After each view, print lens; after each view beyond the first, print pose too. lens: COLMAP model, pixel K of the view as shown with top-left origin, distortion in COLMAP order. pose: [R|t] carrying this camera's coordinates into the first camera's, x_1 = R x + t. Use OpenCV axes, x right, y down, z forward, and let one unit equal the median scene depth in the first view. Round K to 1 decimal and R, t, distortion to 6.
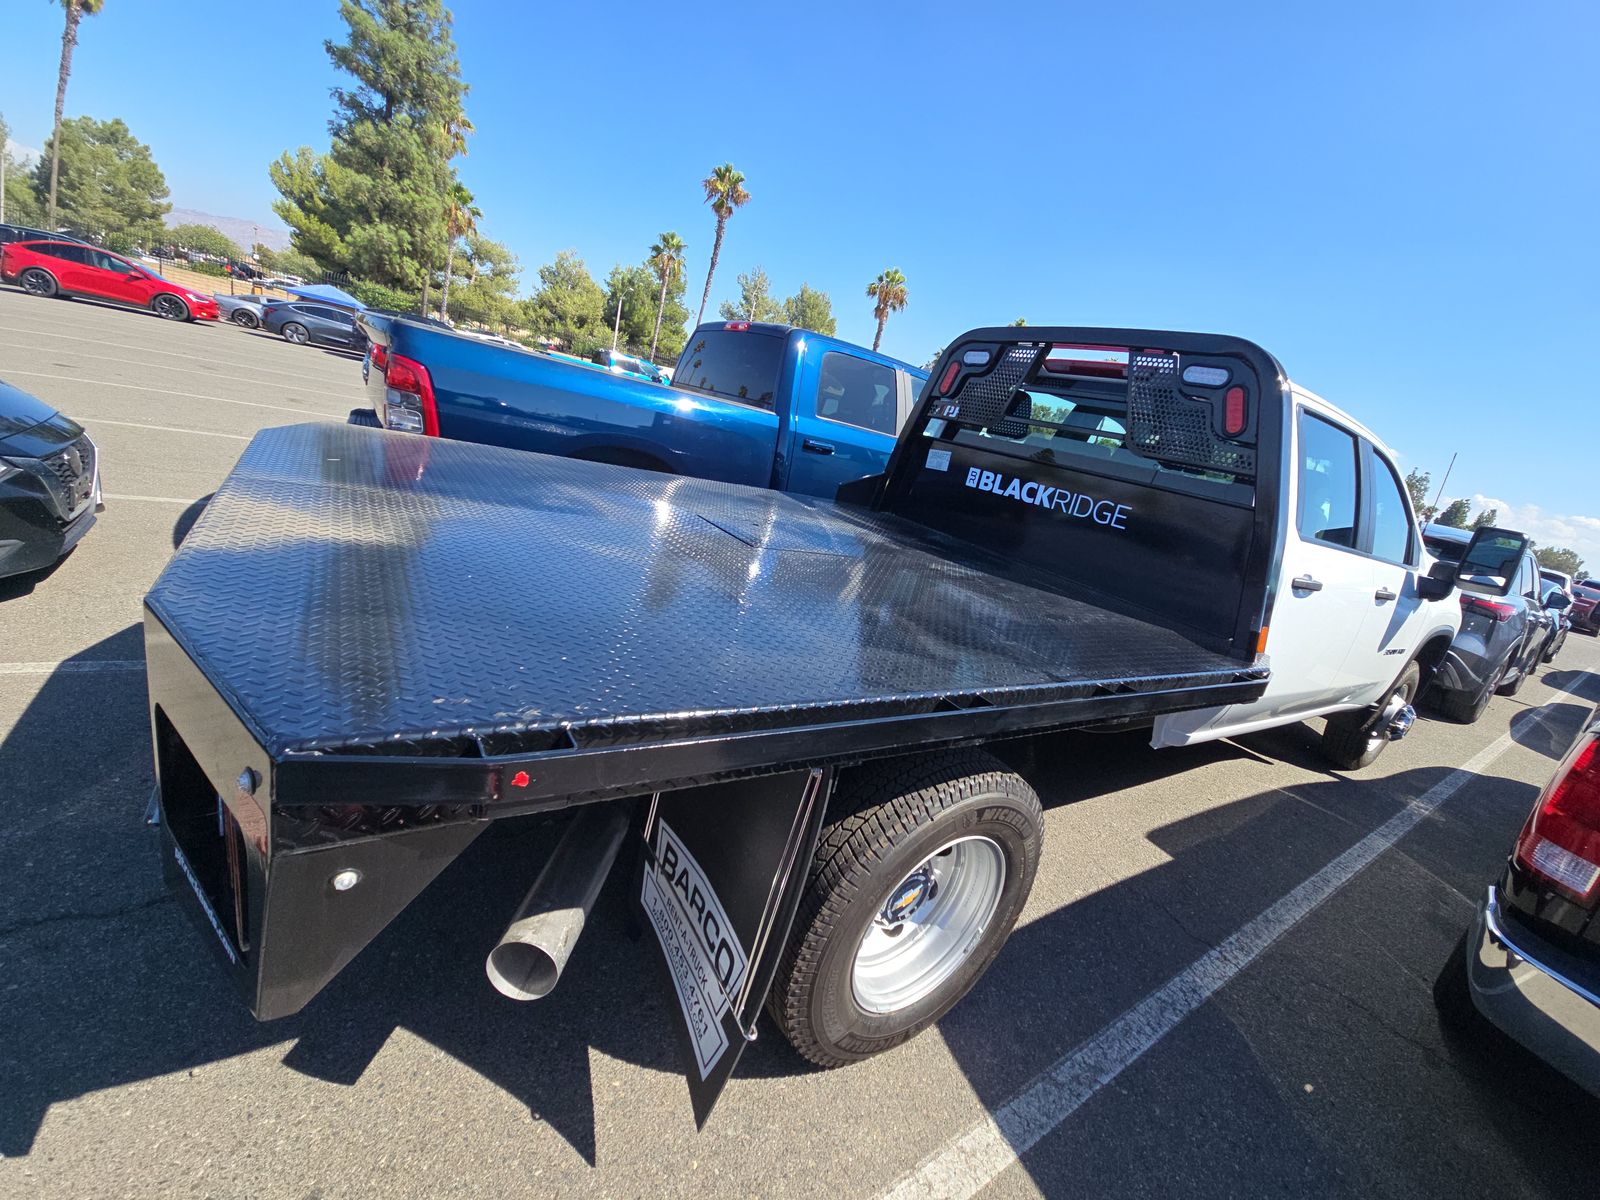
lens RADIAL K [[636.6, 0, 800.2], [0, 636.6, 594.6], [0, 0, 1]] dist [0.000440, 0.000104]
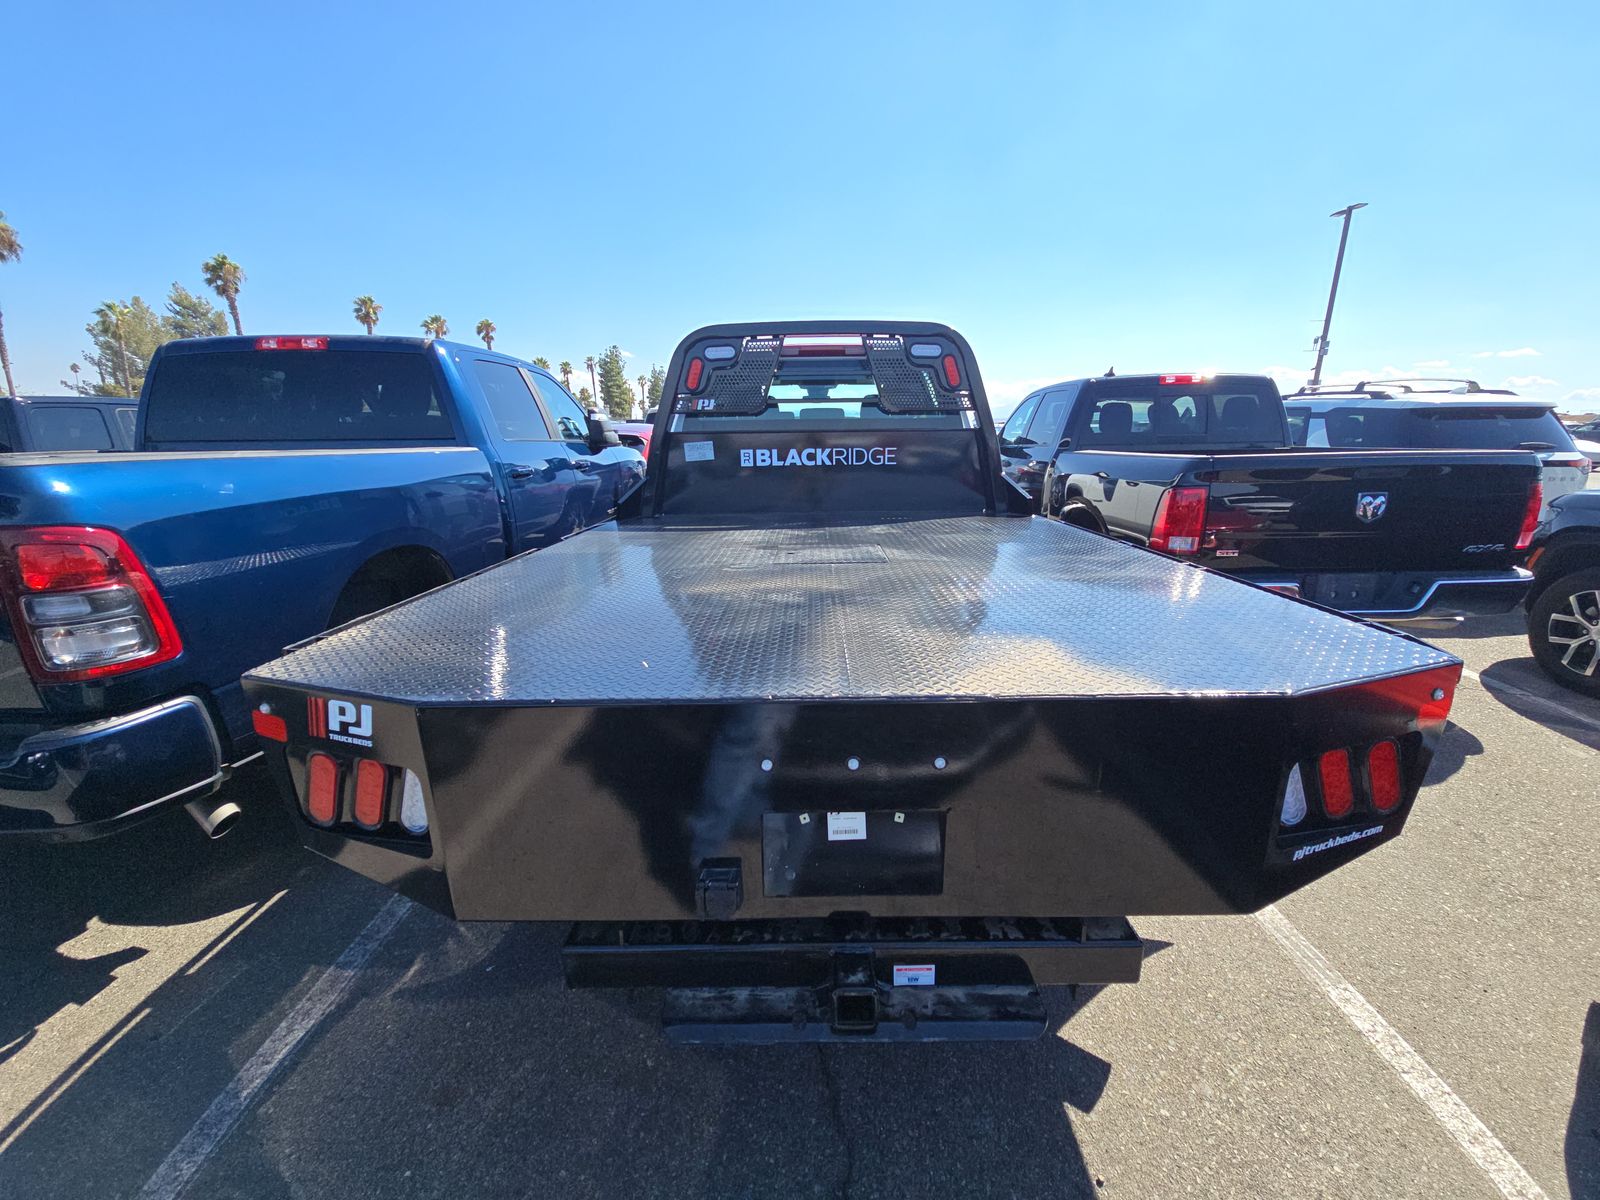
lens RADIAL K [[636.6, 0, 800.5], [0, 636.6, 603.4], [0, 0, 1]] dist [0.000440, 0.000104]
pose [[0.564393, -0.419625, 0.710898, -0.636173], [0.354328, 0.900945, 0.250499, -0.217344], [-0.745595, 0.110511, 0.657172, 0.231547]]
